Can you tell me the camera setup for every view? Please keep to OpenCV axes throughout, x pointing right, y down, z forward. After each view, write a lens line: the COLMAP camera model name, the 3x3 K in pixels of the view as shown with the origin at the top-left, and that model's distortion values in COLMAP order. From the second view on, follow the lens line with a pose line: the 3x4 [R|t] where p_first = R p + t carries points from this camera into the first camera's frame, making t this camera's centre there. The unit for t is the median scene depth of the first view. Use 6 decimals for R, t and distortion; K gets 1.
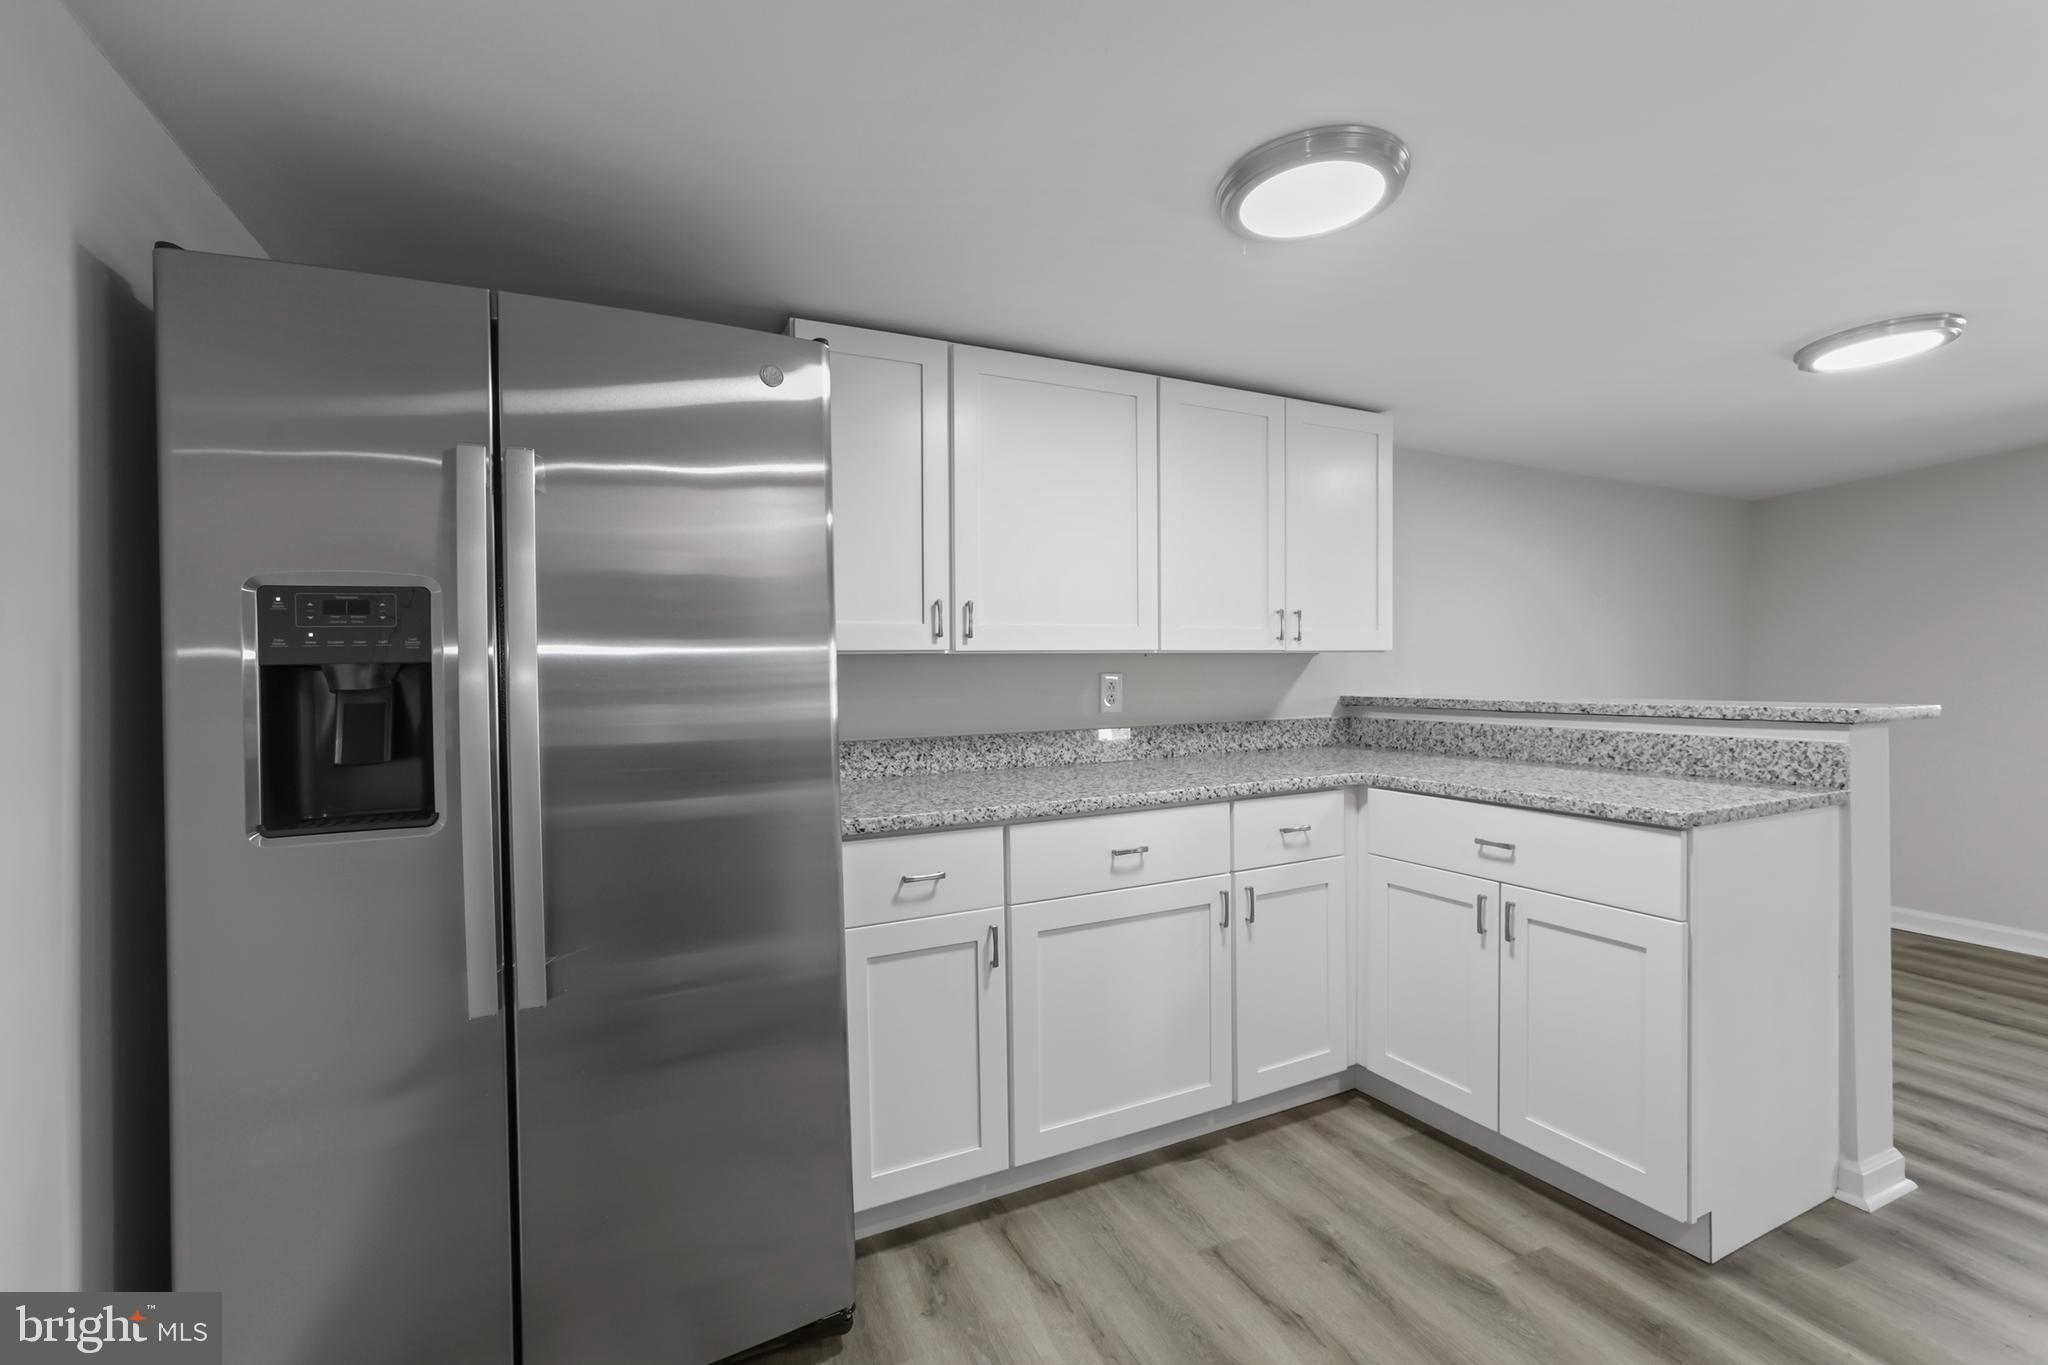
lens RADIAL K [[926.1, 0, 1017.3], [0, 926.1, 669.1], [0, 0, 1]] dist [-0.028897, 0.019591]
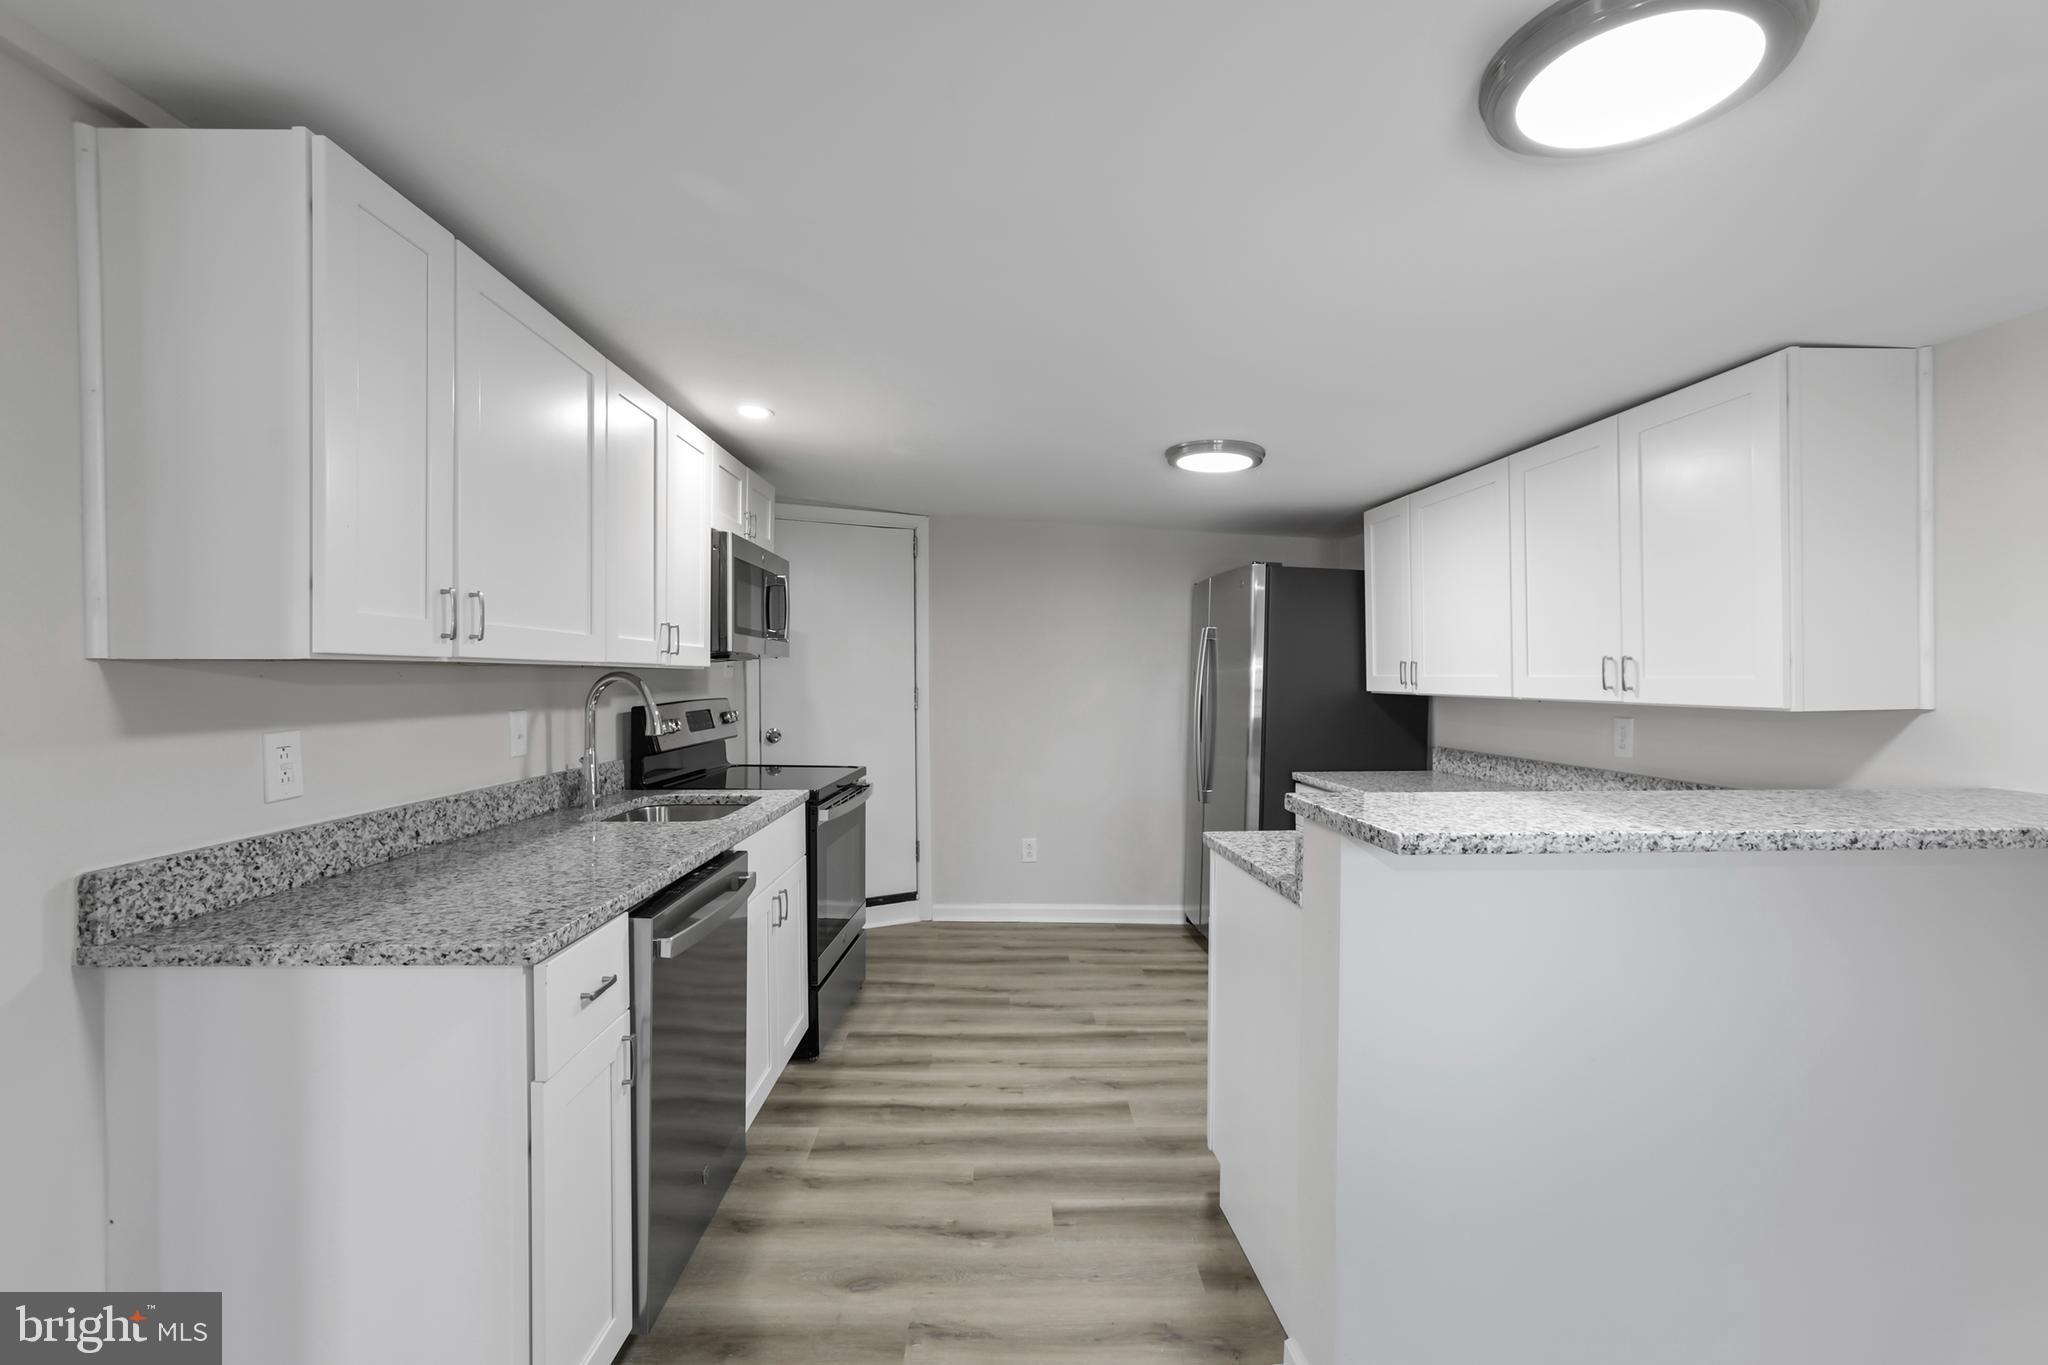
lens RADIAL K [[913.5, 0, 1026.5], [0, 913.5, 675.3], [0, 0, 1]] dist [-0.024507, 0.021952]
pose [[-0.383730, 0.011089, -0.923379, 1.481860], [-0.000521, 0.999925, 0.012225, -0.063172], [0.923445, 0.005172, -0.383696, 0.918796]]
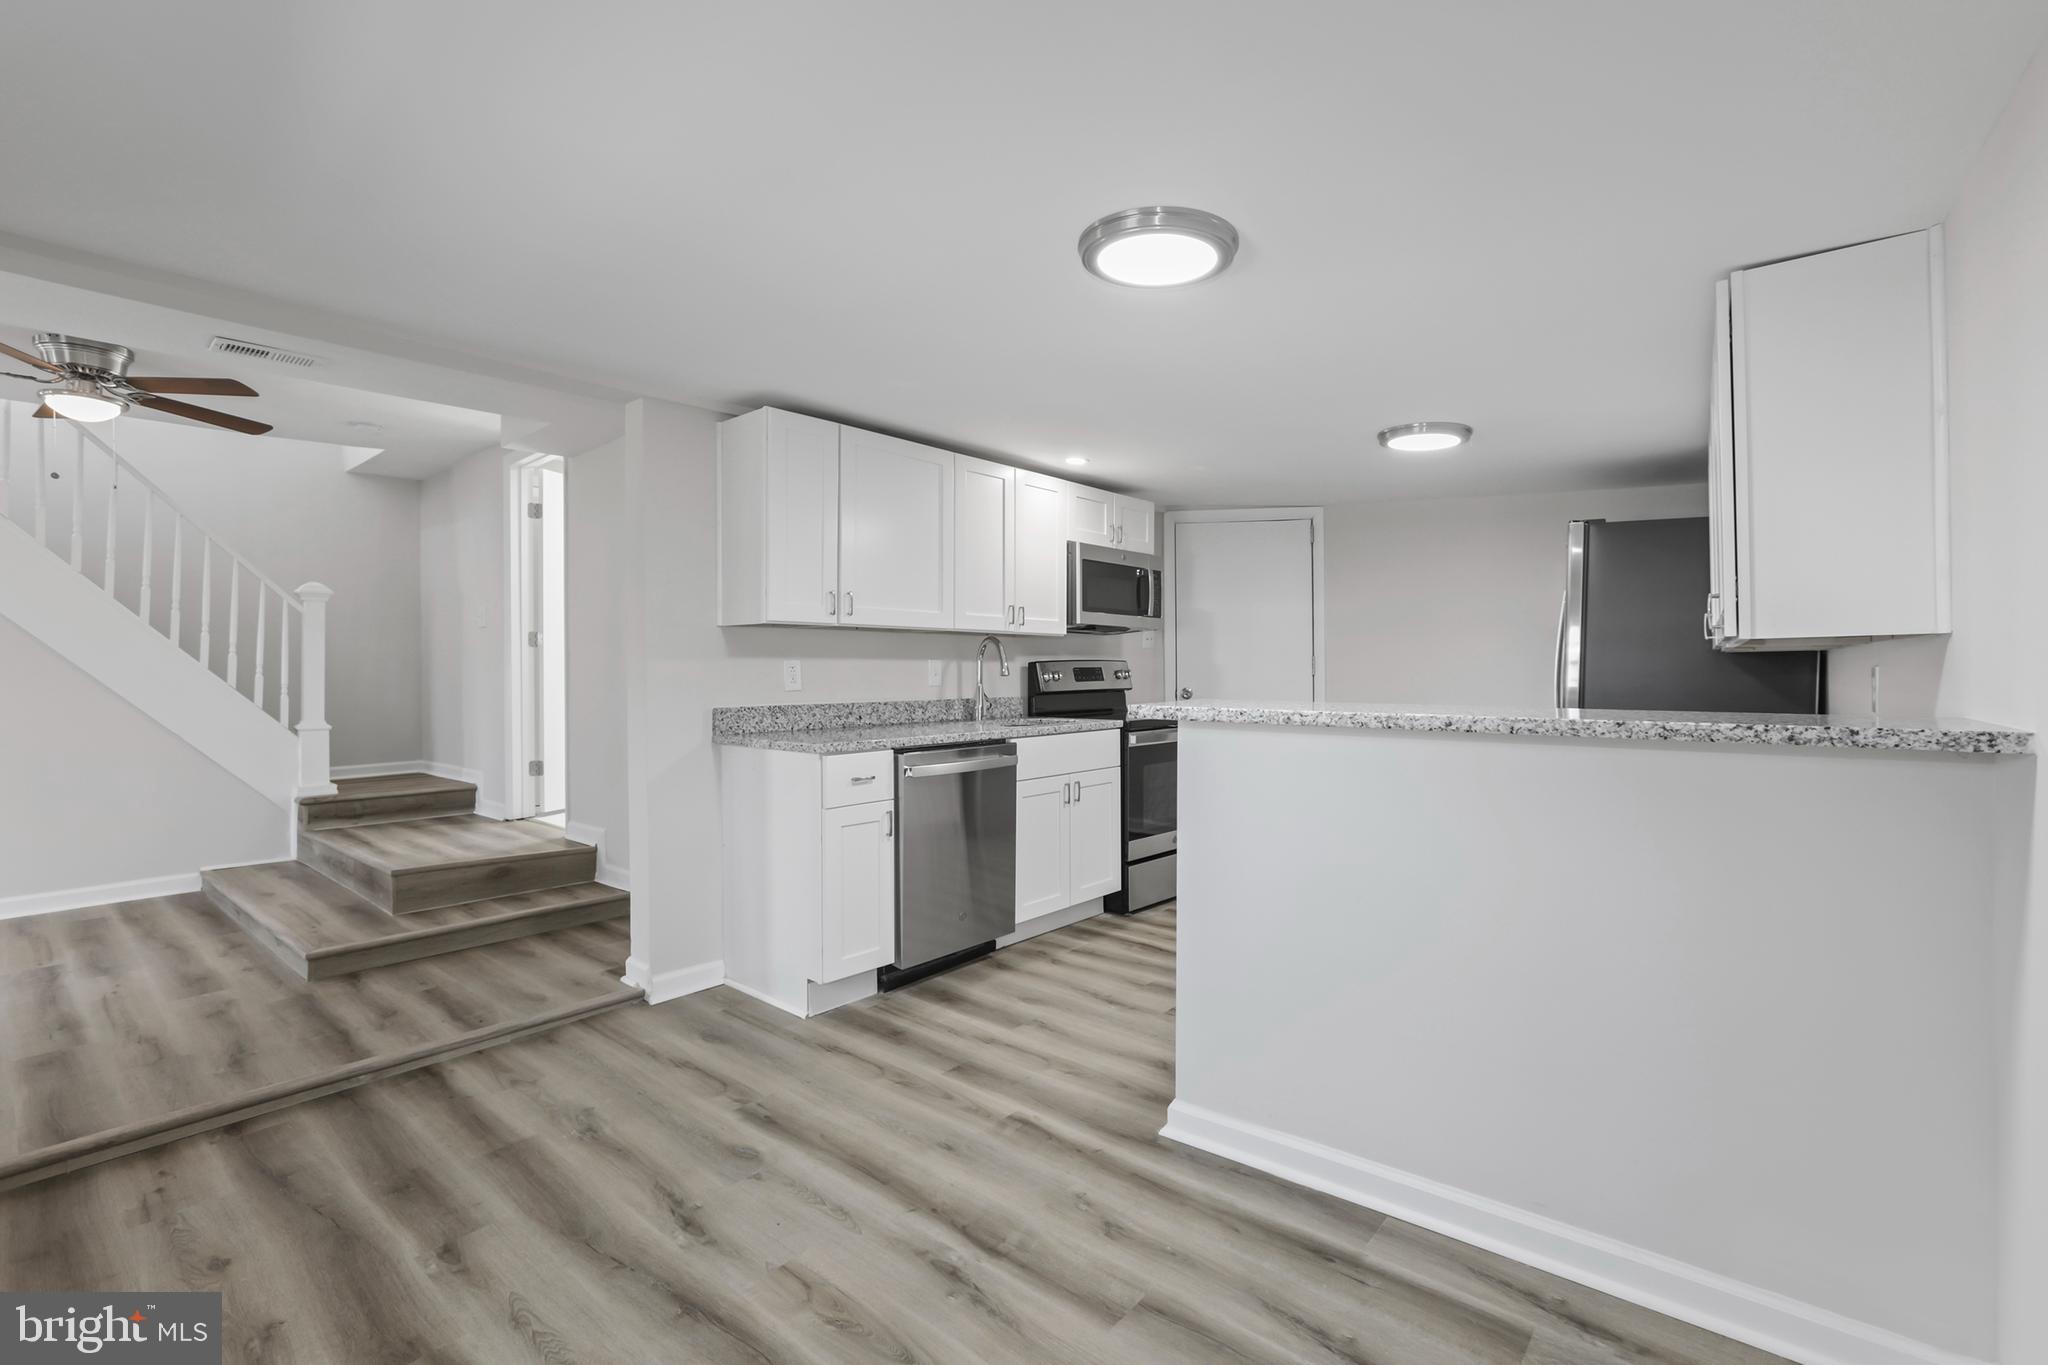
lens RADIAL K [[921.3, 0, 1018.7], [0, 921.3, 665.7], [0, 0, 1]] dist [-0.027689, 0.023184]
pose [[-0.900012, 0.010631, -0.435735, 1.393311], [0.008839, 0.999942, 0.006141, -0.009028], [0.435776, 0.001676, -0.900054, 1.672715]]
